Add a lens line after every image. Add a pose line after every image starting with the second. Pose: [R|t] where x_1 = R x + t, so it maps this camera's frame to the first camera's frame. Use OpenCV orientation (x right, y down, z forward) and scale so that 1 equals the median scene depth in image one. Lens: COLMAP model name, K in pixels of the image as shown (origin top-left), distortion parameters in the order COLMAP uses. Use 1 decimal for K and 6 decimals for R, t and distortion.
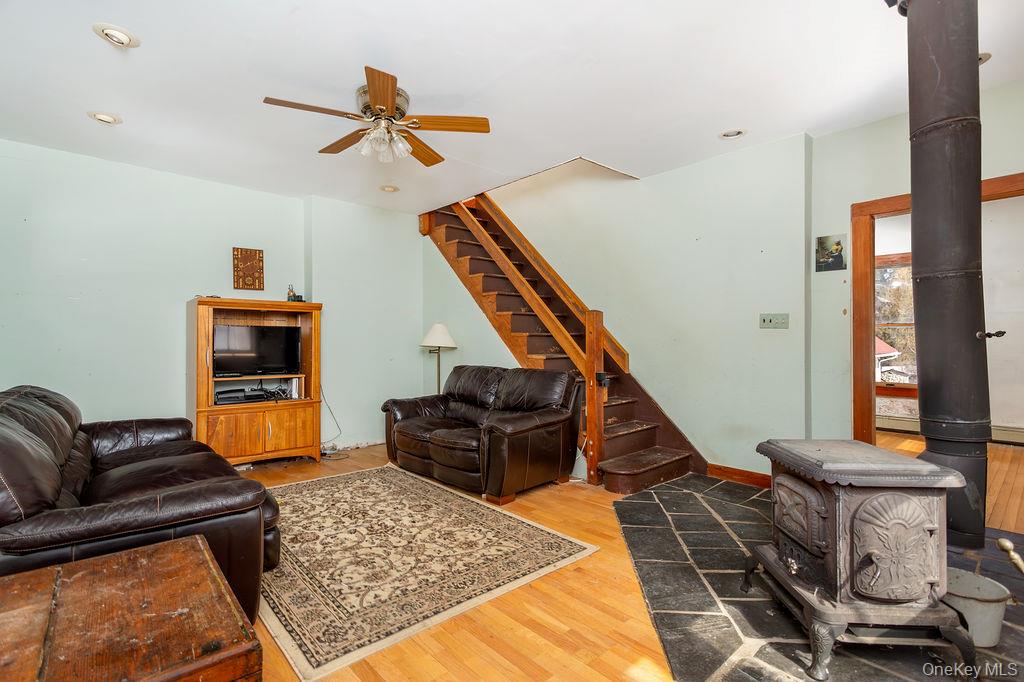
lens RADIAL K [[484.0, 0, 512.0], [0, 484.0, 341.0], [0, 0, 1]] dist [0.003633, 0.000821]
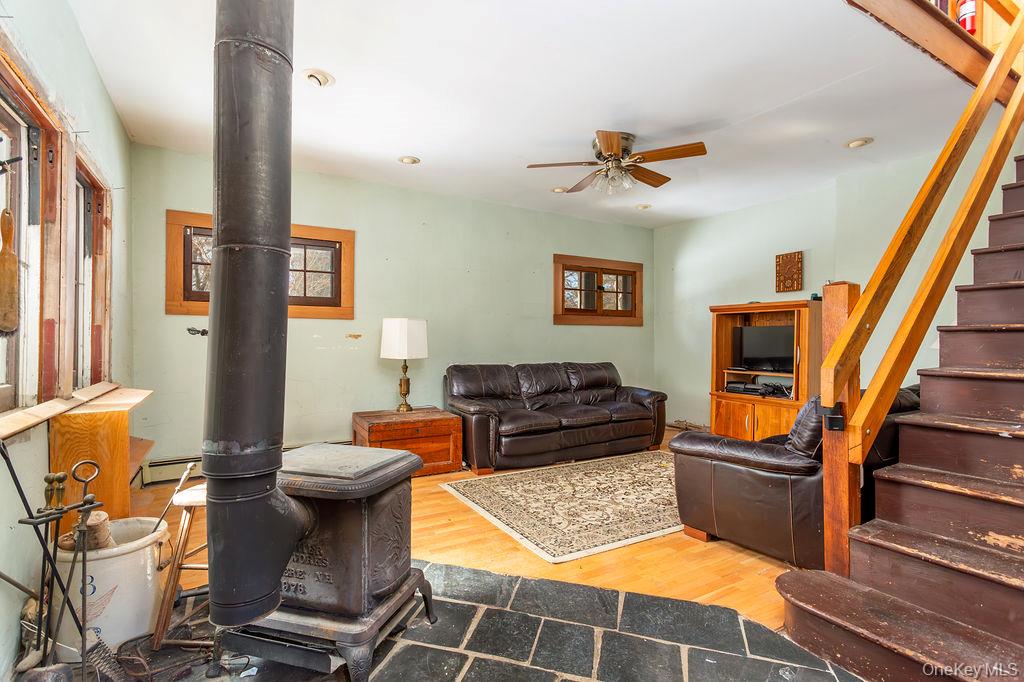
lens RADIAL K [[484.0, 0, 508.3], [0, 484.0, 338.8], [0, 0, 1]] dist [0.003633, 0.000821]
pose [[-0.209471, -0.002161, -0.977812, 0.985536], [0.000661, 0.999997, -0.002352, -0.001190], [0.977815, -0.001139, -0.209469, 0.988081]]
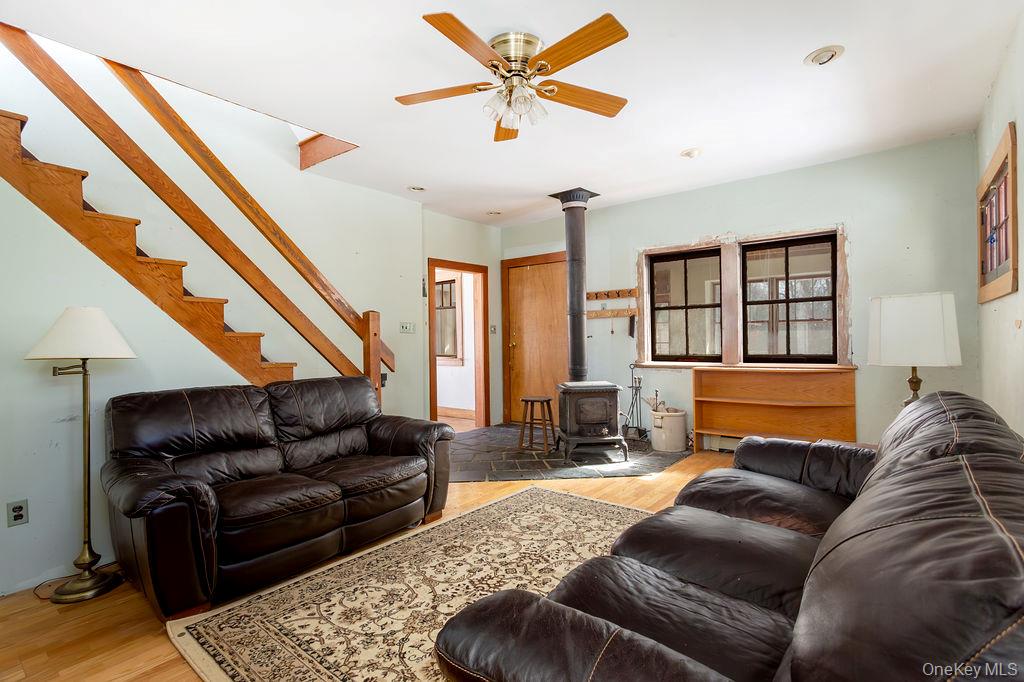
lens RADIAL K [[484.0, 0, 507.6], [0, 484.0, 341.2], [0, 0, 1]] dist [0.003633, 0.000821]
pose [[-0.144548, 0.003780, 0.989491, -1.087287], [0.016490, 0.999863, -0.001410, 0.005082], [-0.989360, 0.016112, -0.144591, 1.131468]]
